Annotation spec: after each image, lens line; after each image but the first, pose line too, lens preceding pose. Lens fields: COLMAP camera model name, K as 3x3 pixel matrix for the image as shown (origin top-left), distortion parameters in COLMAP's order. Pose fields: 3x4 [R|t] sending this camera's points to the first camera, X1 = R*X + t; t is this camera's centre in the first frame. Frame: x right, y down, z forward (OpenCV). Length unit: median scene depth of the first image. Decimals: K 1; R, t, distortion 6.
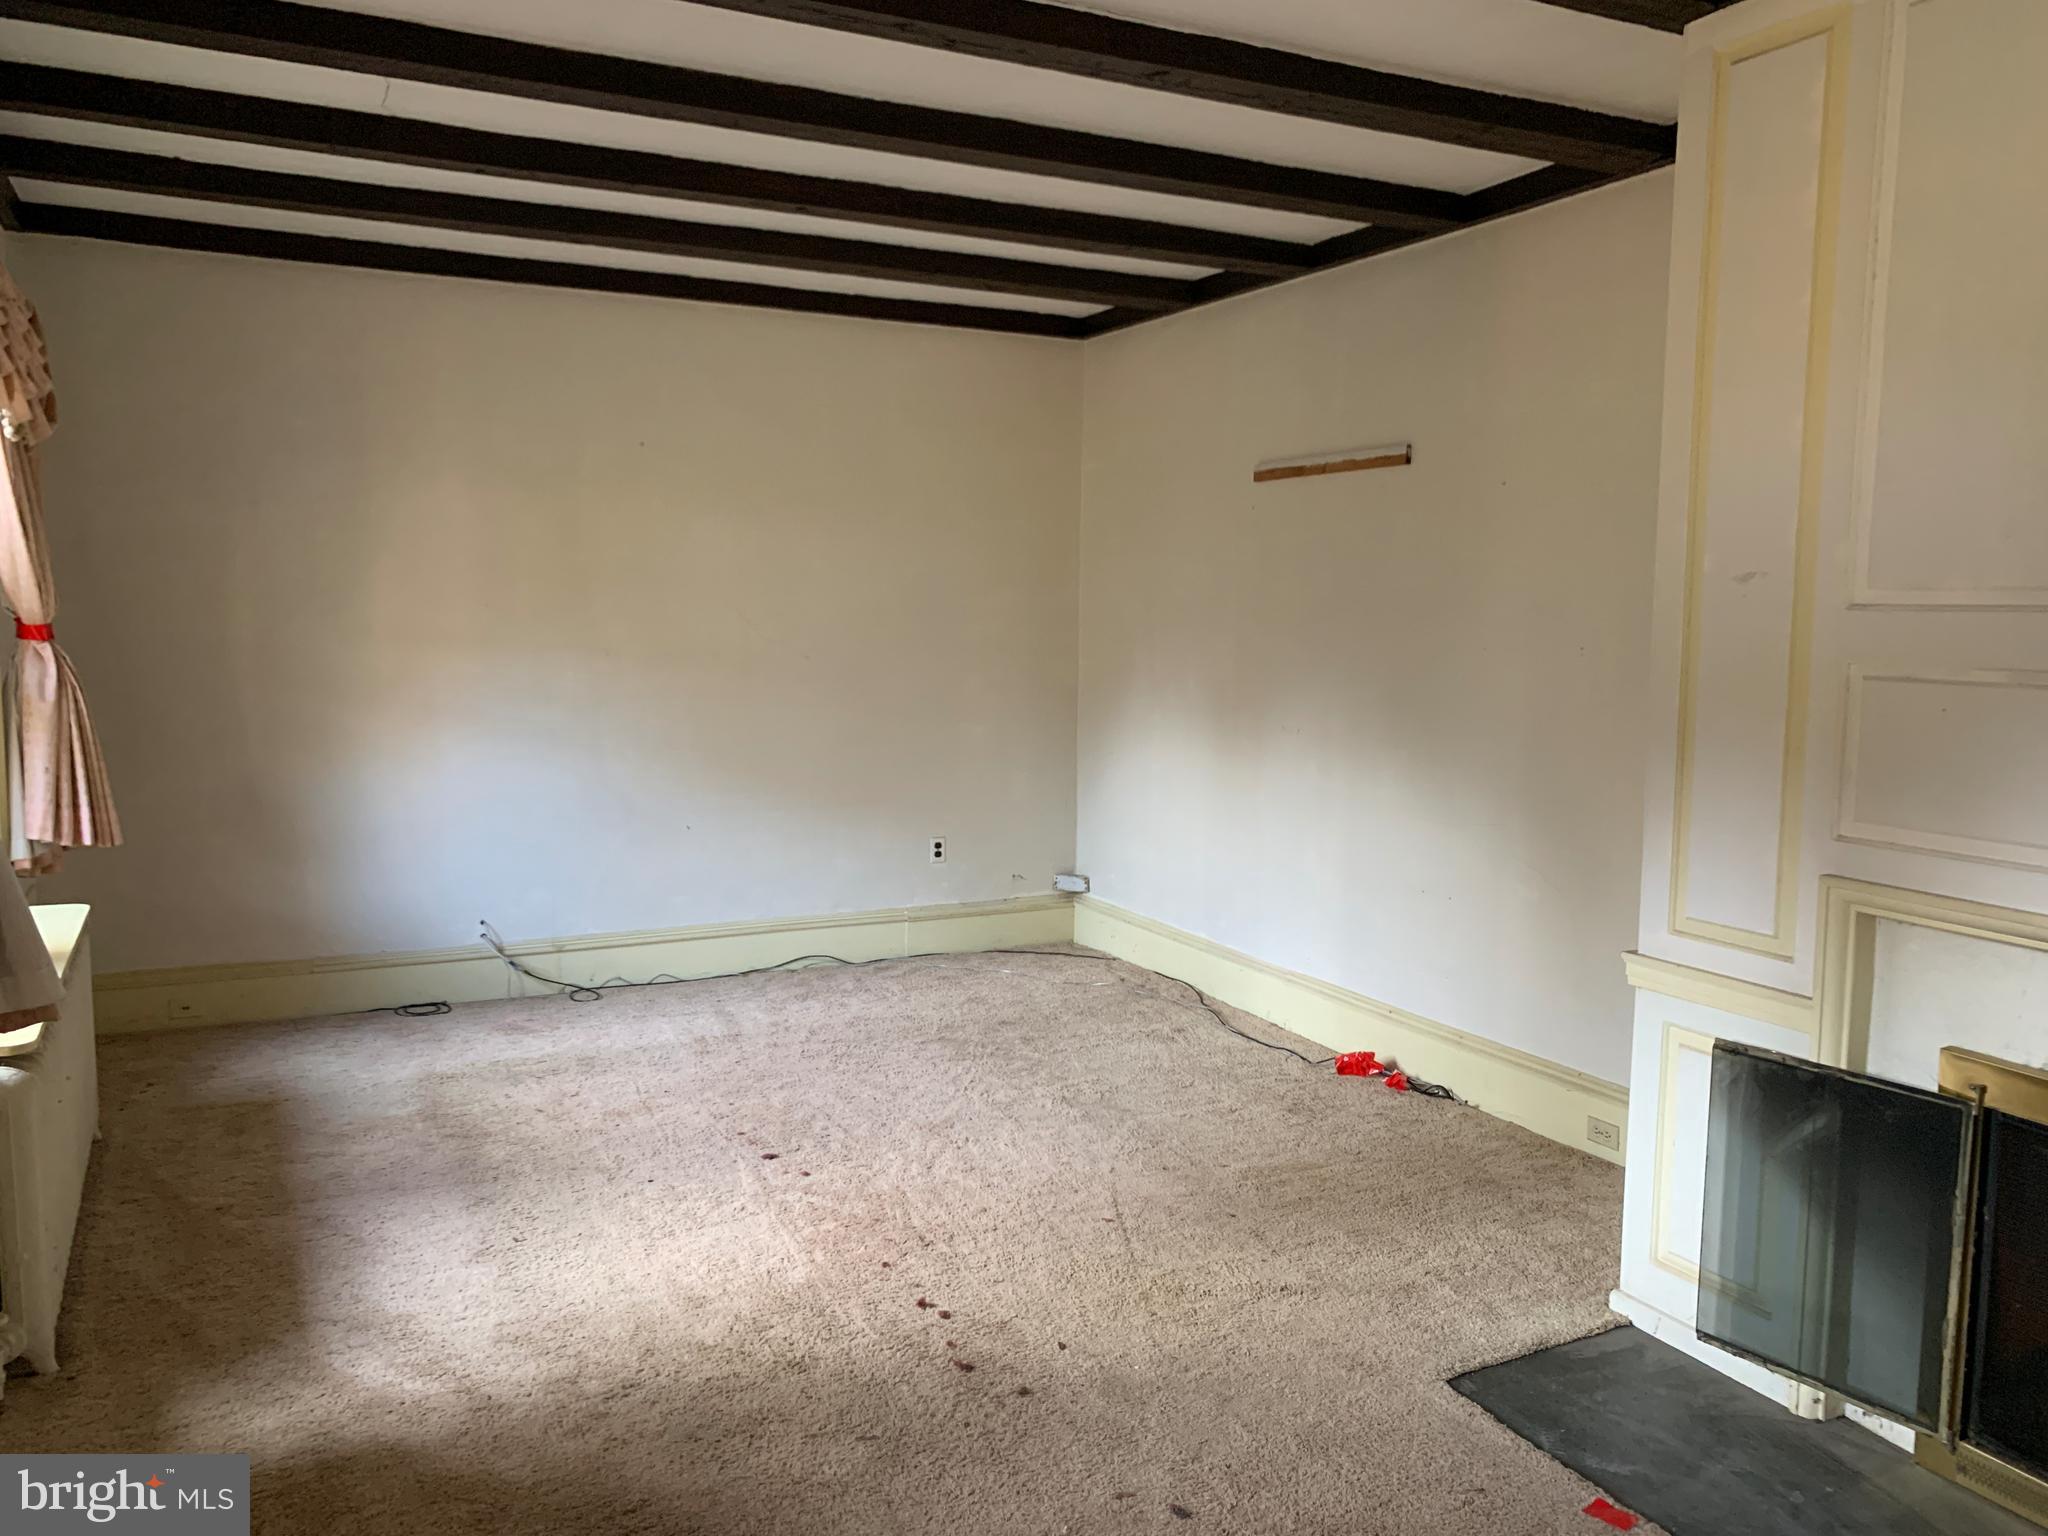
lens RADIAL K [[1581.6, 0, 1022.6], [0, 1581.6, 767.8], [0, 0, 1]] dist [0.050605, -0.031235]
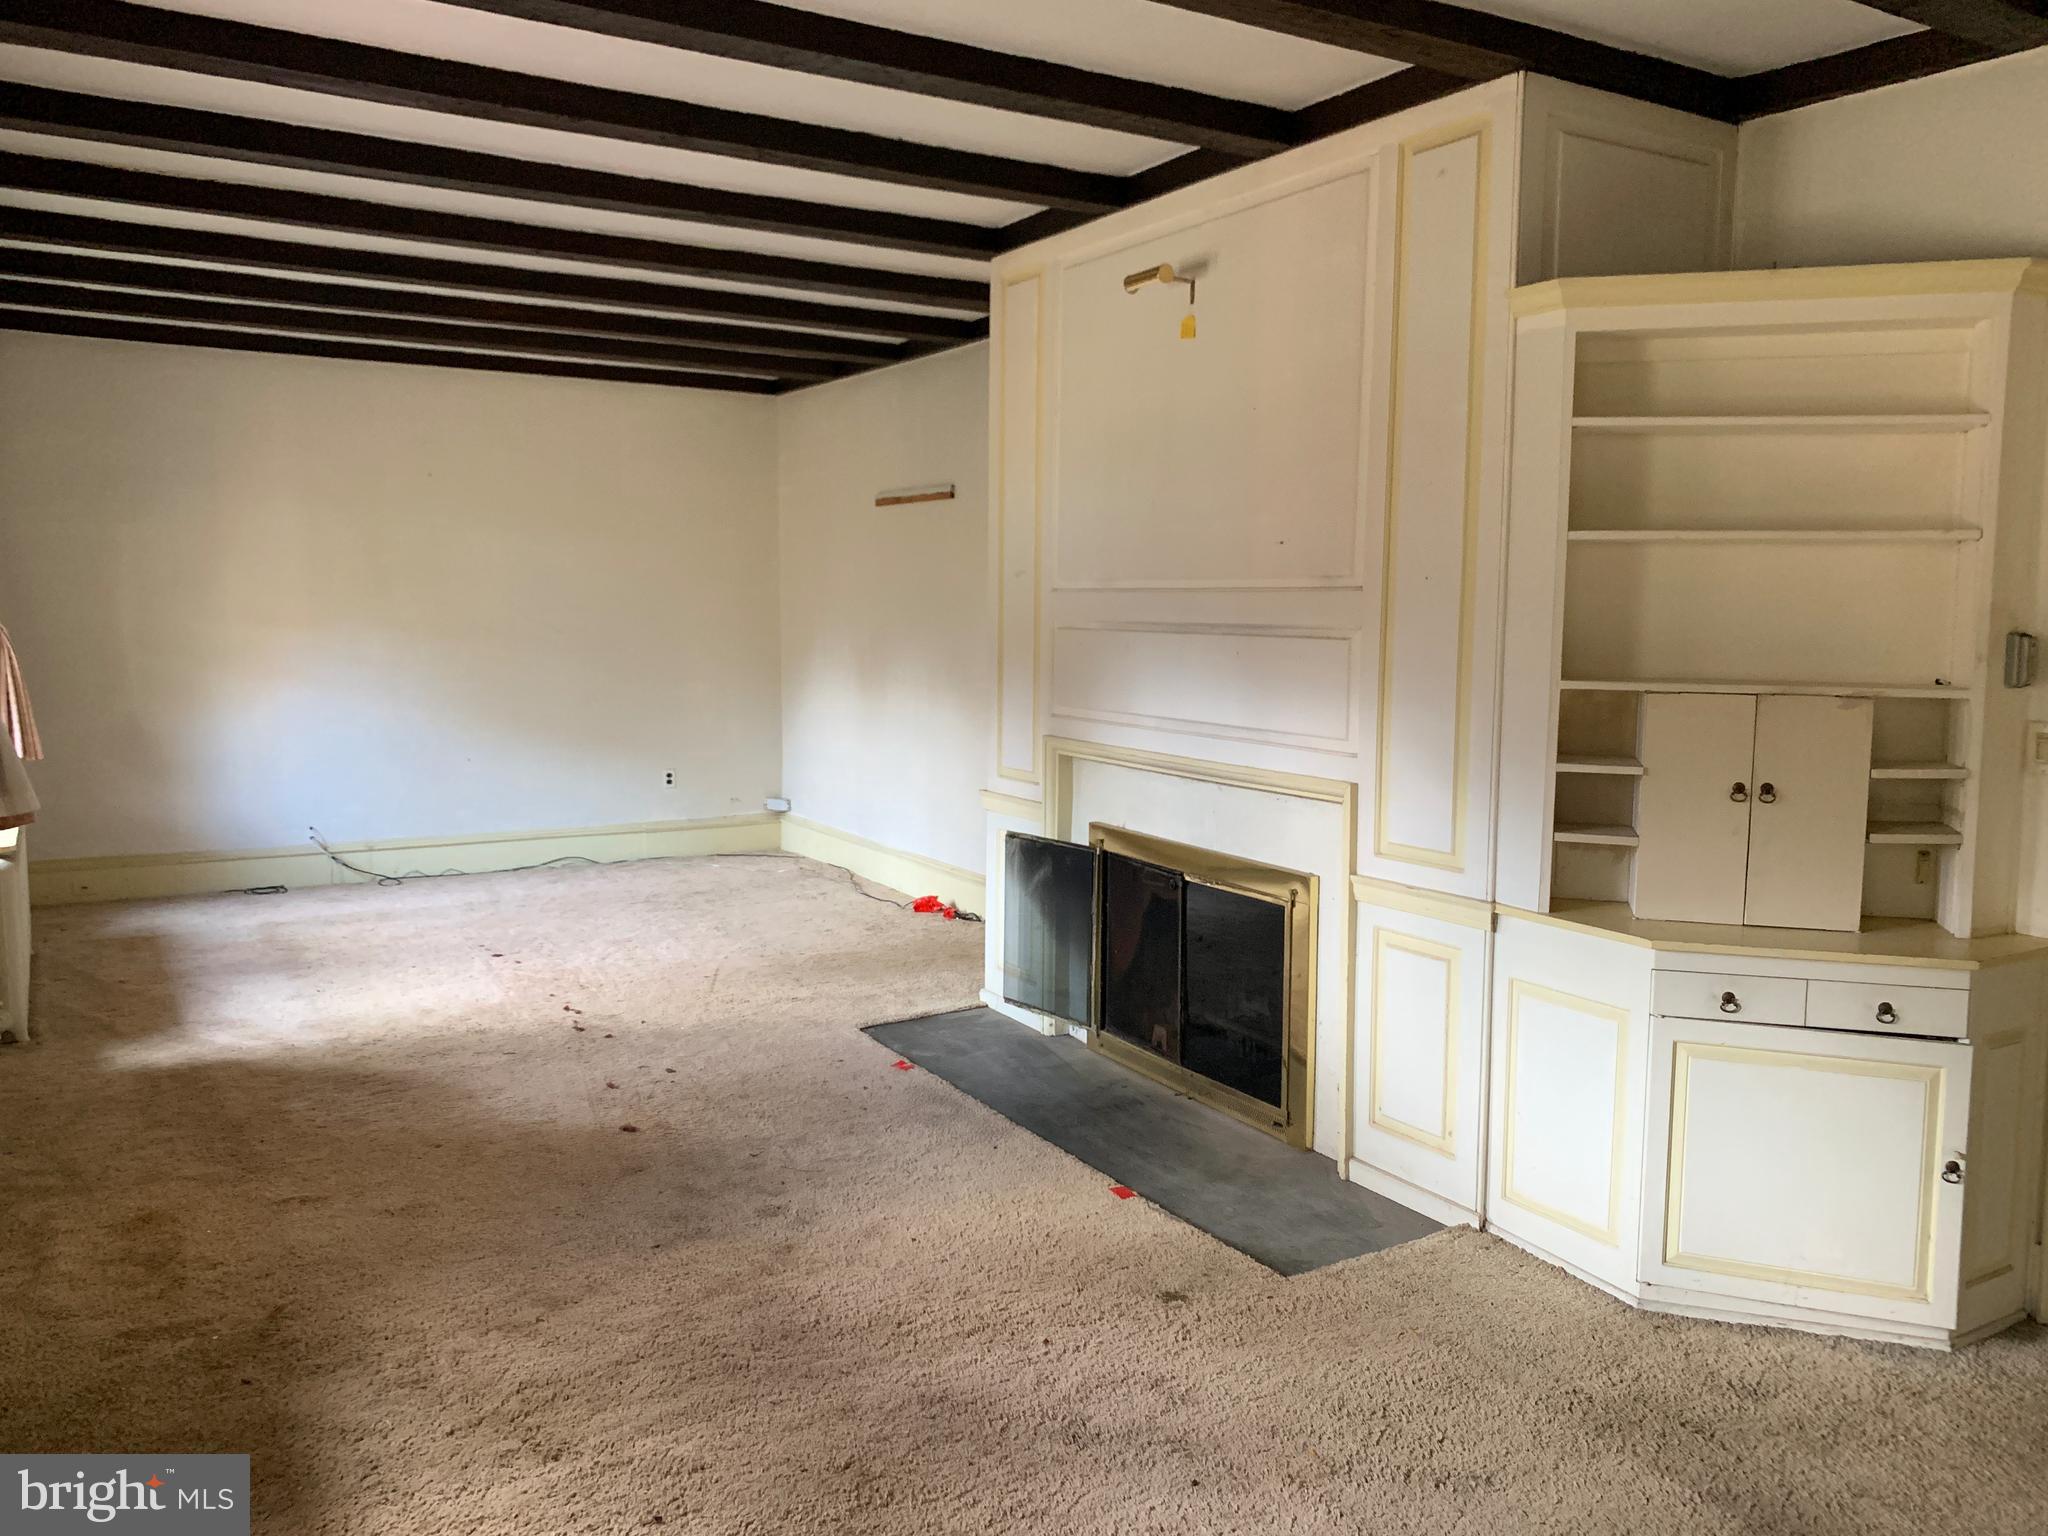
lens RADIAL K [[1581.6, 0, 1039.4], [0, 1581.6, 752.8], [0, 0, 1]] dist [0.050605, -0.031235]
pose [[0.996947, -0.011079, 0.077292, 0.232362], [0.011667, 0.999906, -0.007152, 0.065667], [-0.077205, 0.008032, 0.996983, -0.537333]]
